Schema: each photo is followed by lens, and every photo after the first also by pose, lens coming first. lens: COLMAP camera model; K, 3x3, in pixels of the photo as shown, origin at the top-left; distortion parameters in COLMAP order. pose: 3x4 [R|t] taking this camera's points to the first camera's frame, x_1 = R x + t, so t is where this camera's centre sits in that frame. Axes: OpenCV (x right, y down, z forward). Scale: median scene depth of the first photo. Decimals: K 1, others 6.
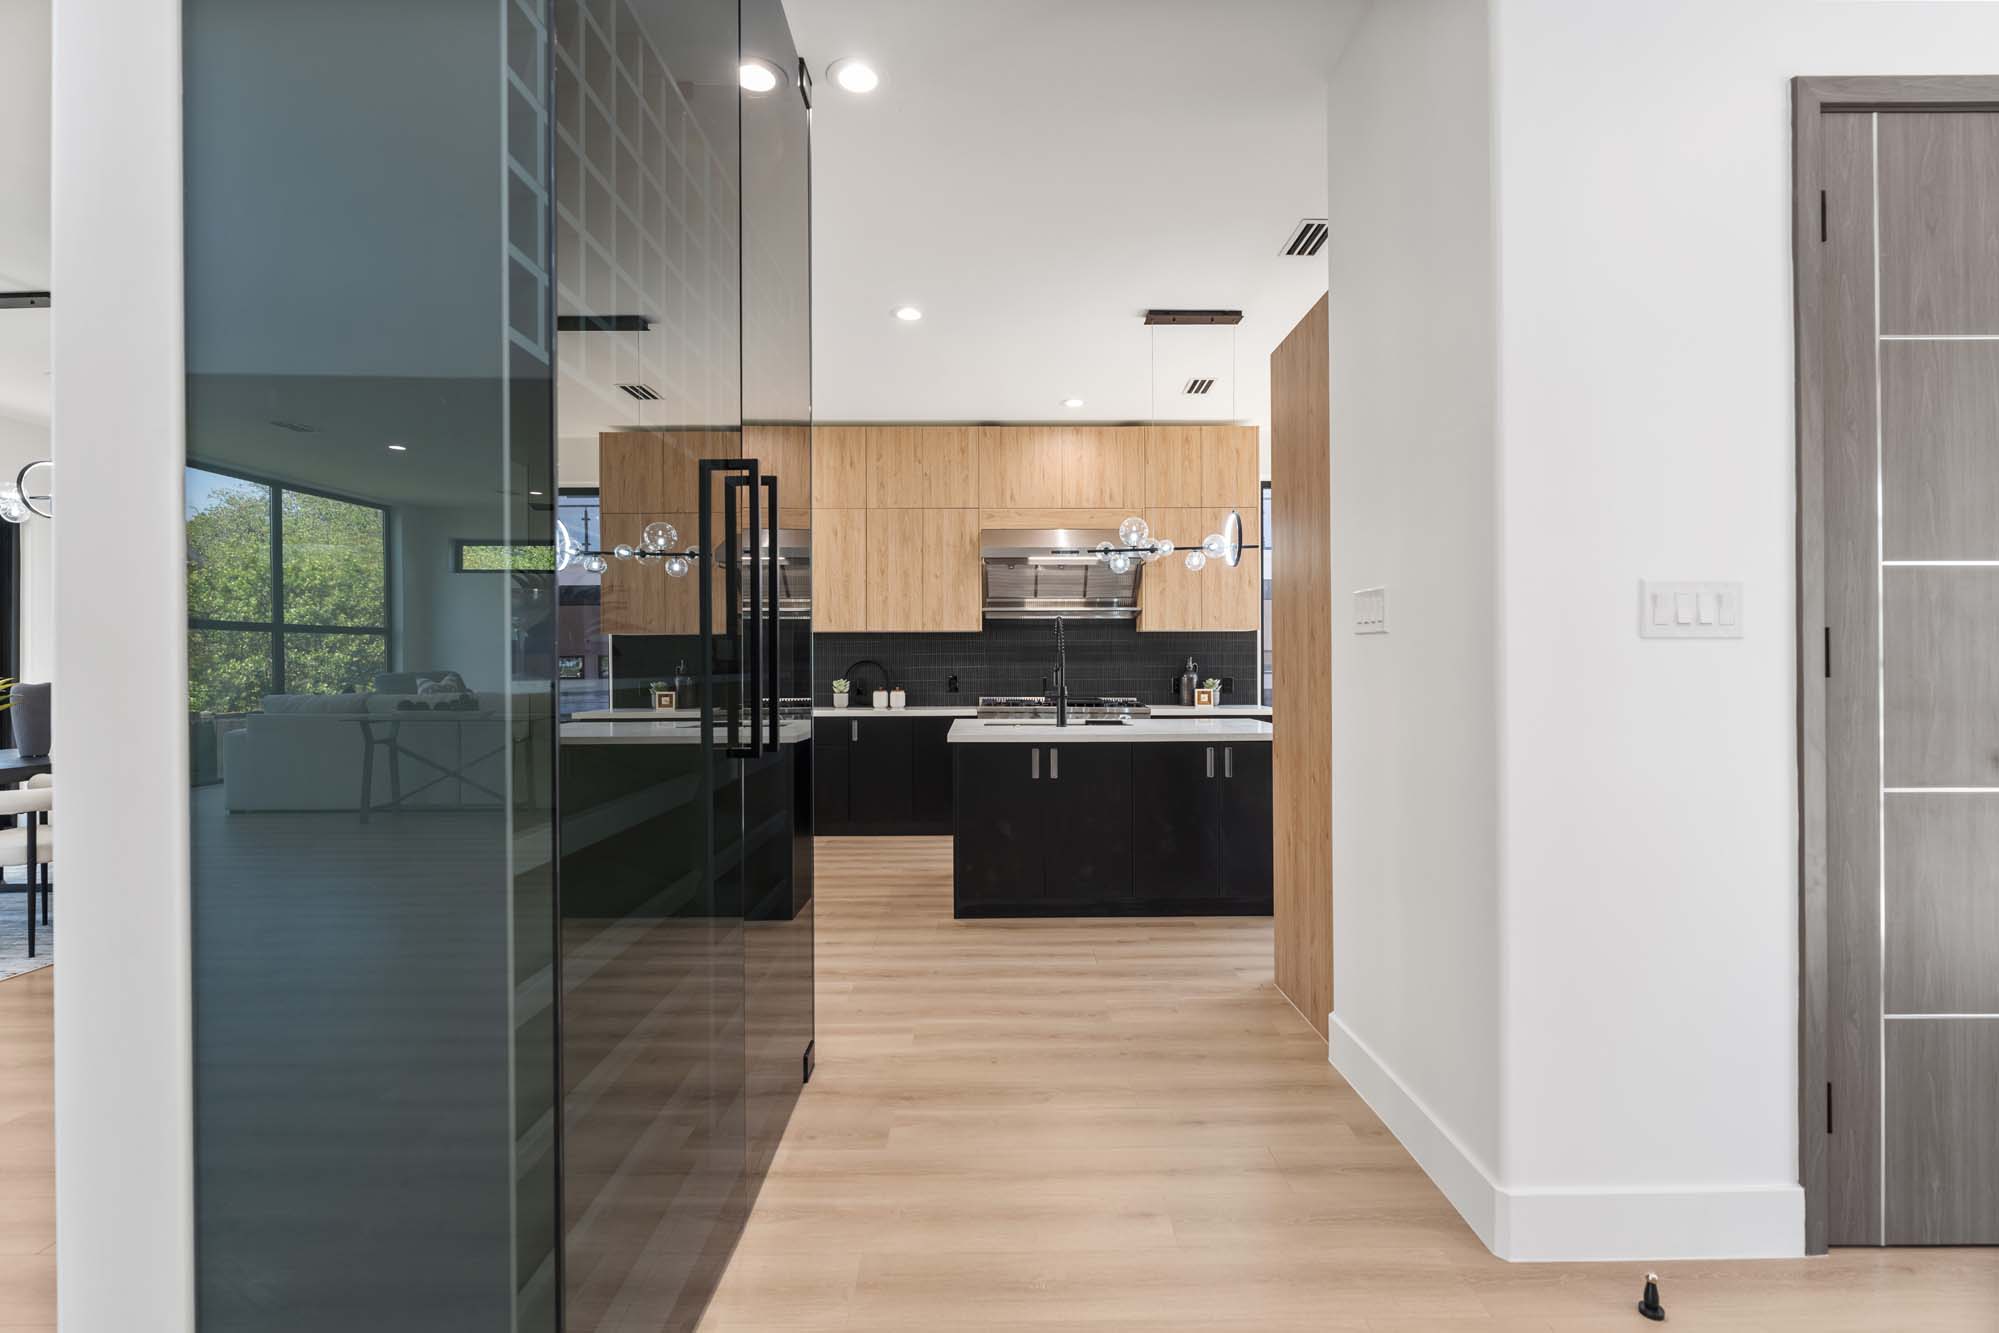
lens RADIAL K [[907.2, 0, 1002.1], [0, 907.2, 664.3], [0, 0, 1]] dist [0.000757, 0.000190]
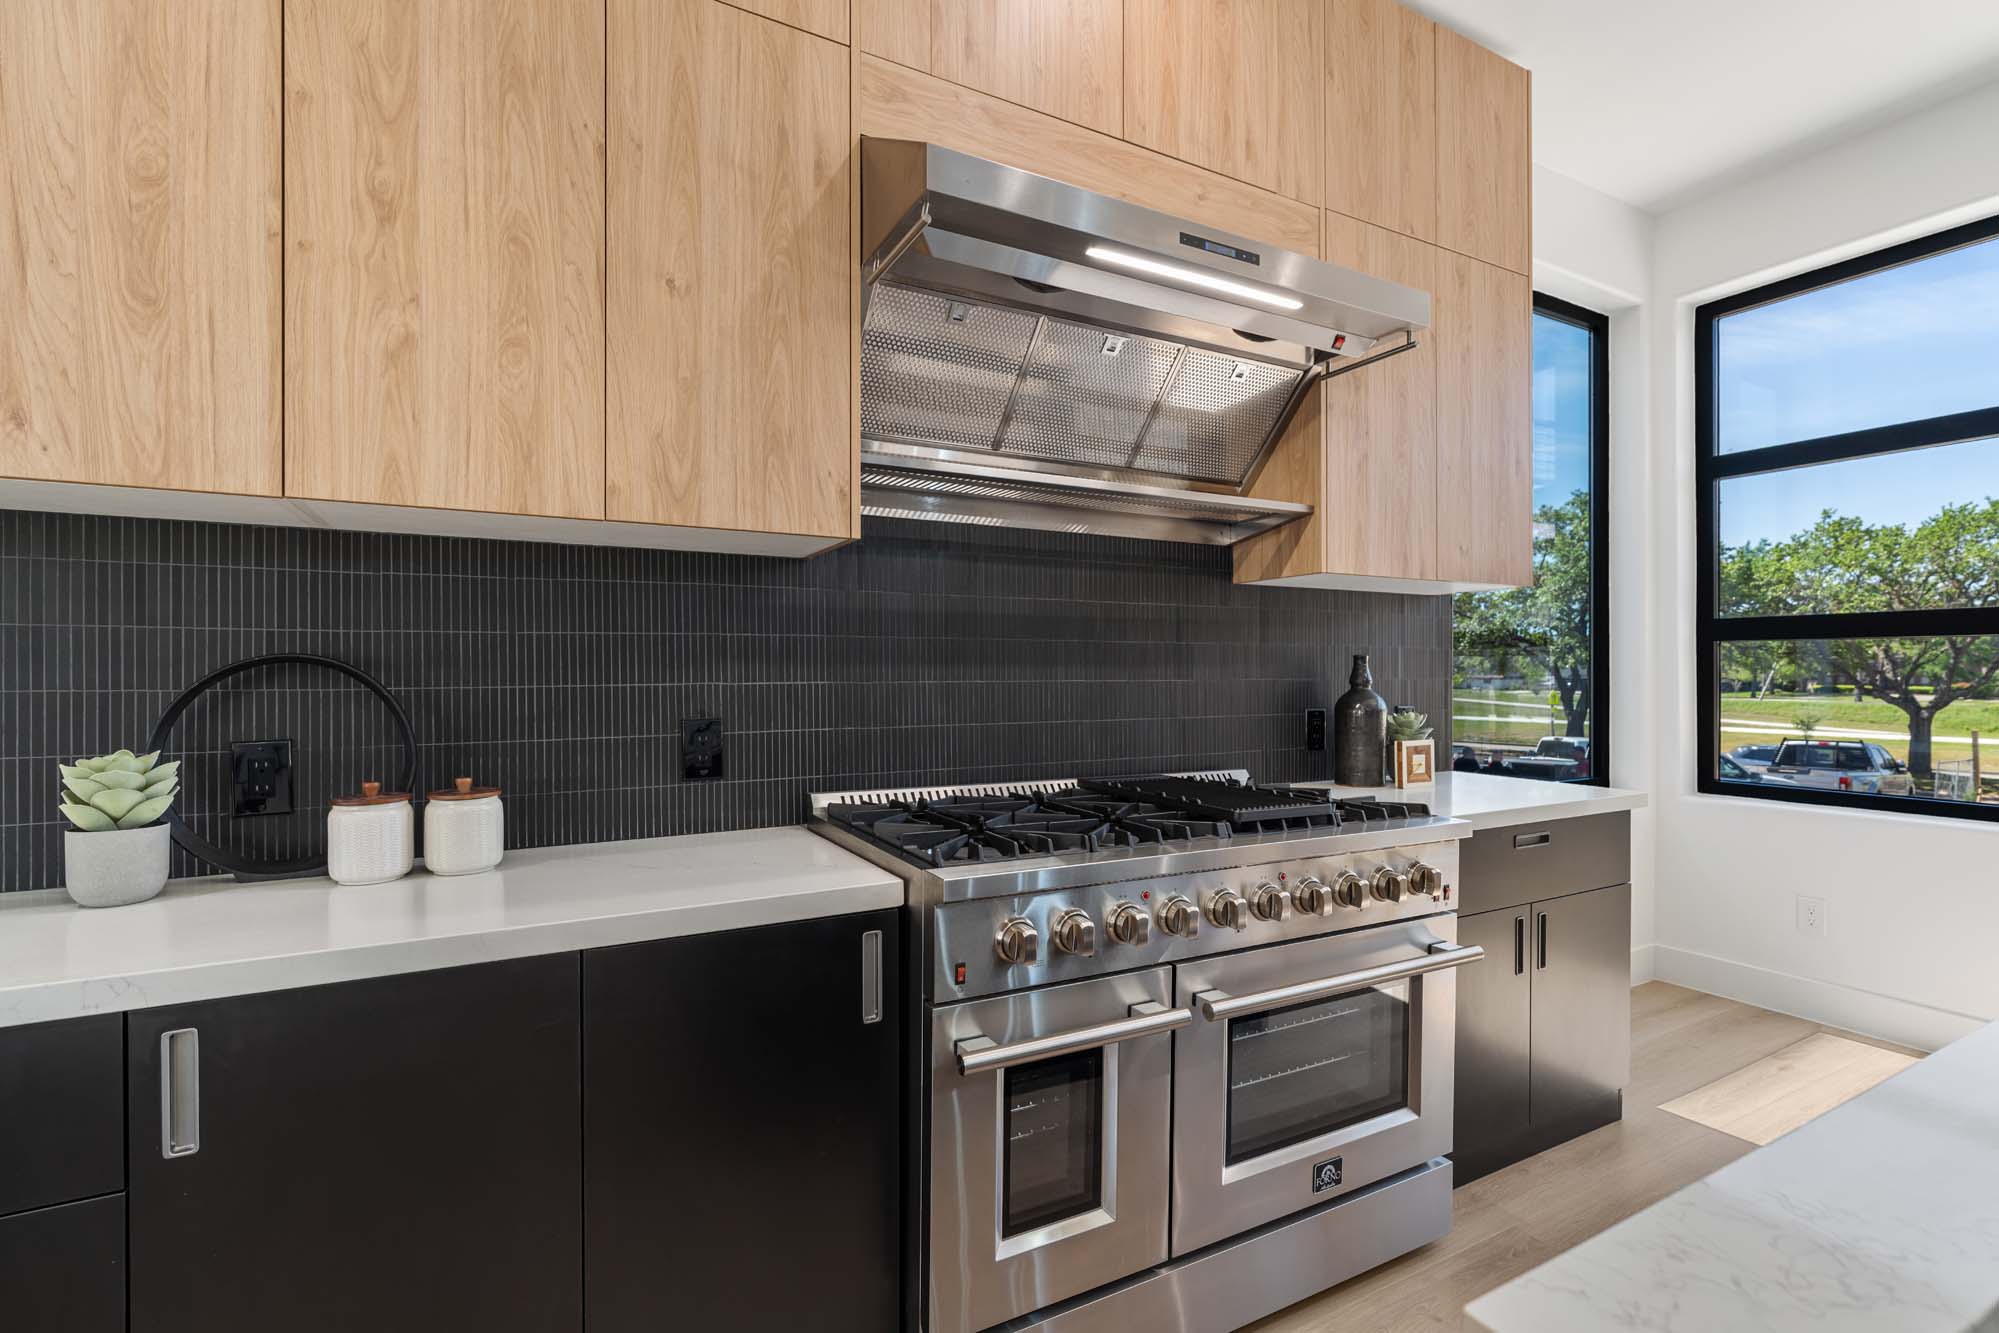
lens RADIAL K [[907.2, 0, 1001.5], [0, 907.2, 673.5], [0, 0, 1]] dist [0.000757, 0.000190]
pose [[0.883348, 0.001357, 0.468716, -0.105295], [-0.002181, 0.999997, 0.001215, -0.000581], [-0.468713, -0.002096, 0.883348, 0.759001]]
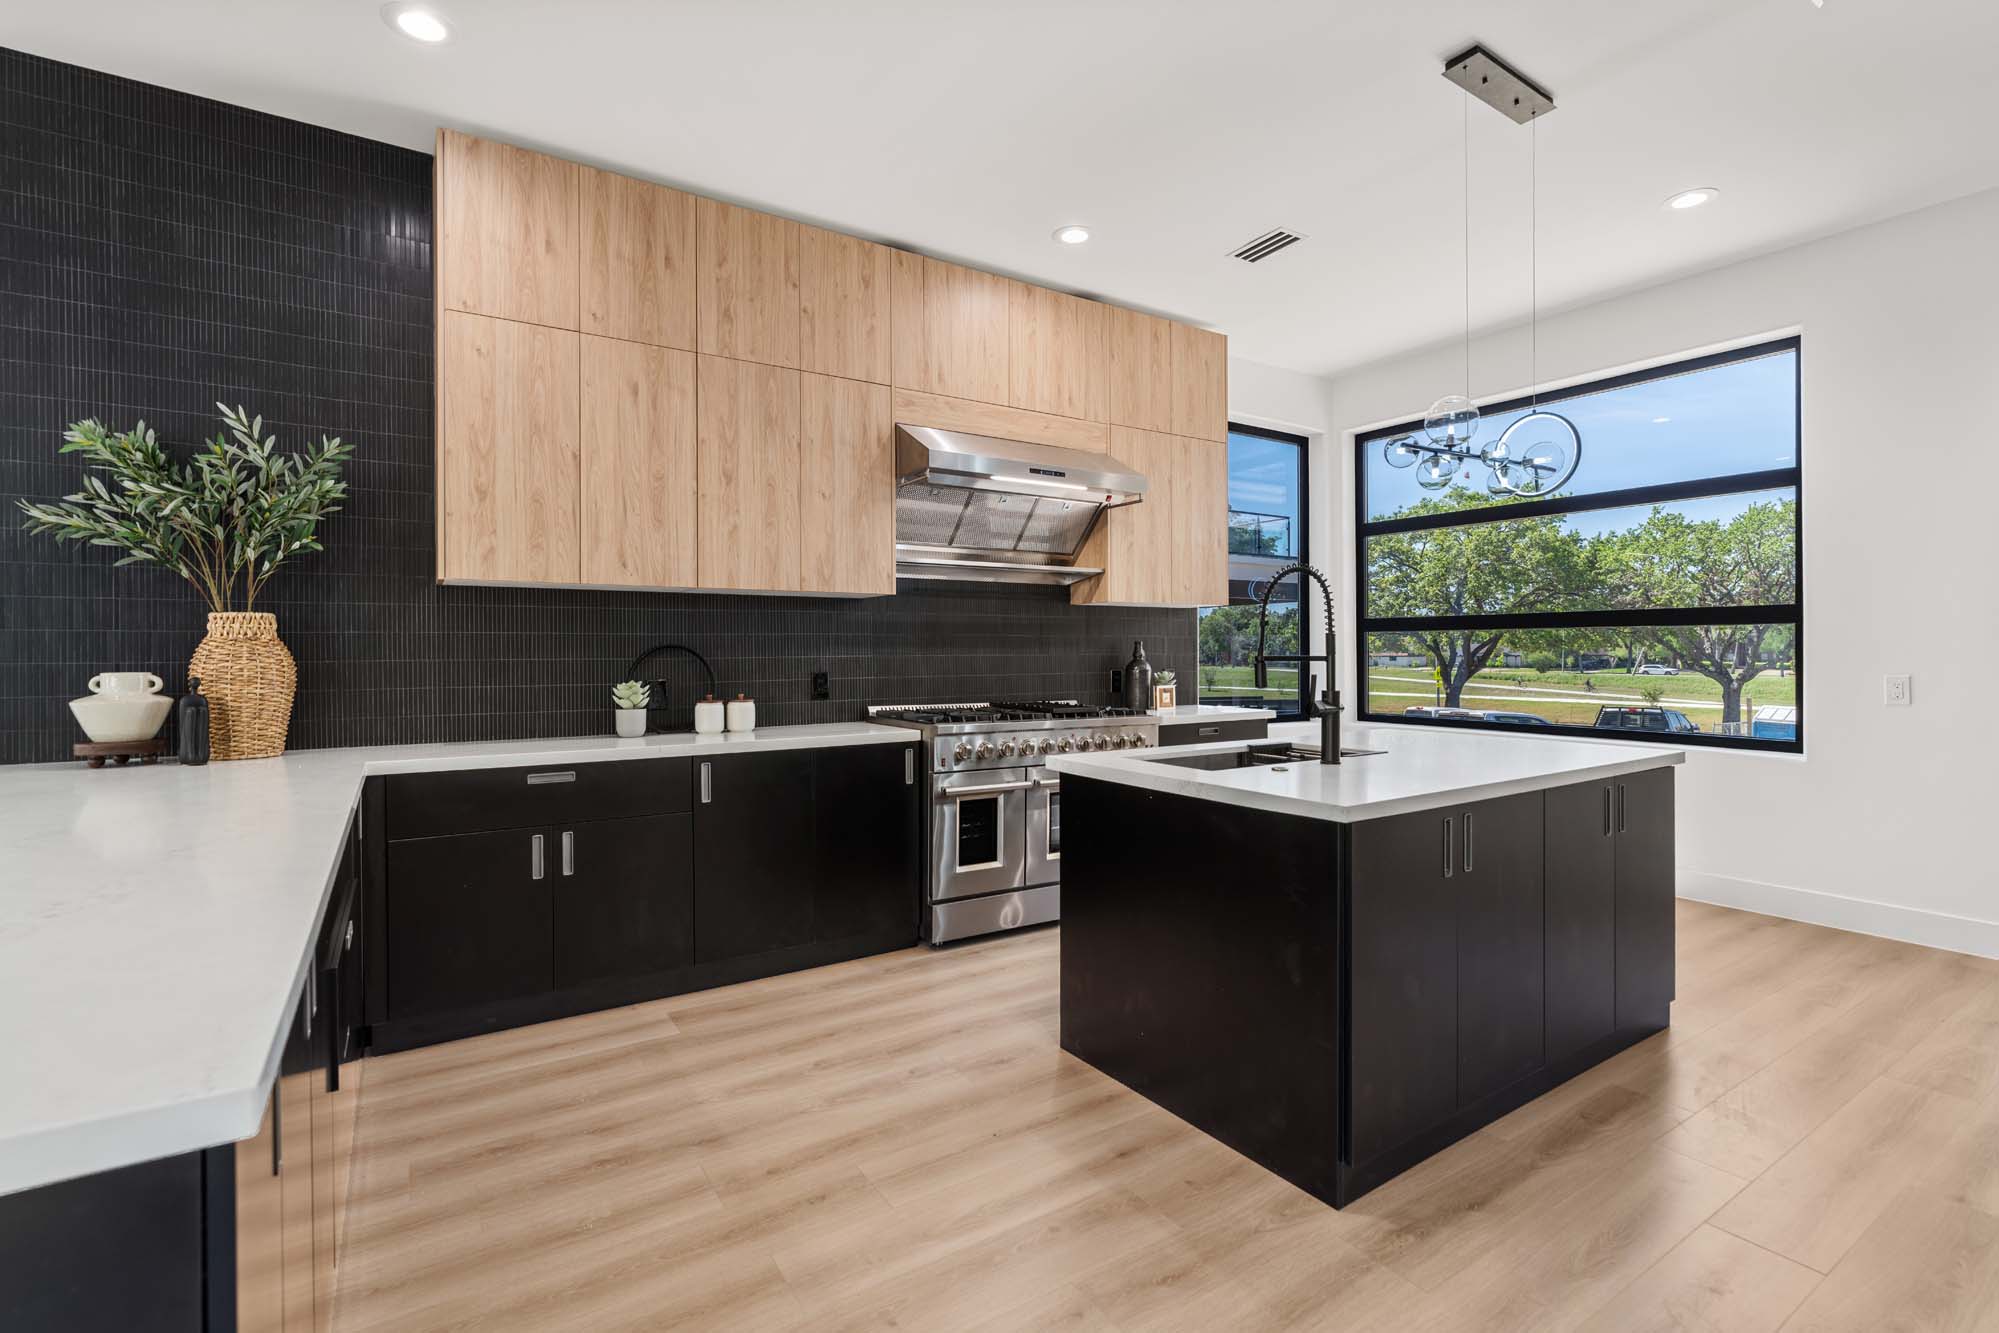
lens RADIAL K [[907.2, 0, 996.8], [0, 907.2, 654.1], [0, 0, 1]] dist [0.000757, 0.000190]
pose [[0.844318, -0.001723, 0.535840, -0.282556], [0.000174, 0.999996, 0.002941, -0.000370], [-0.535843, -0.002390, 0.844314, 0.466065]]
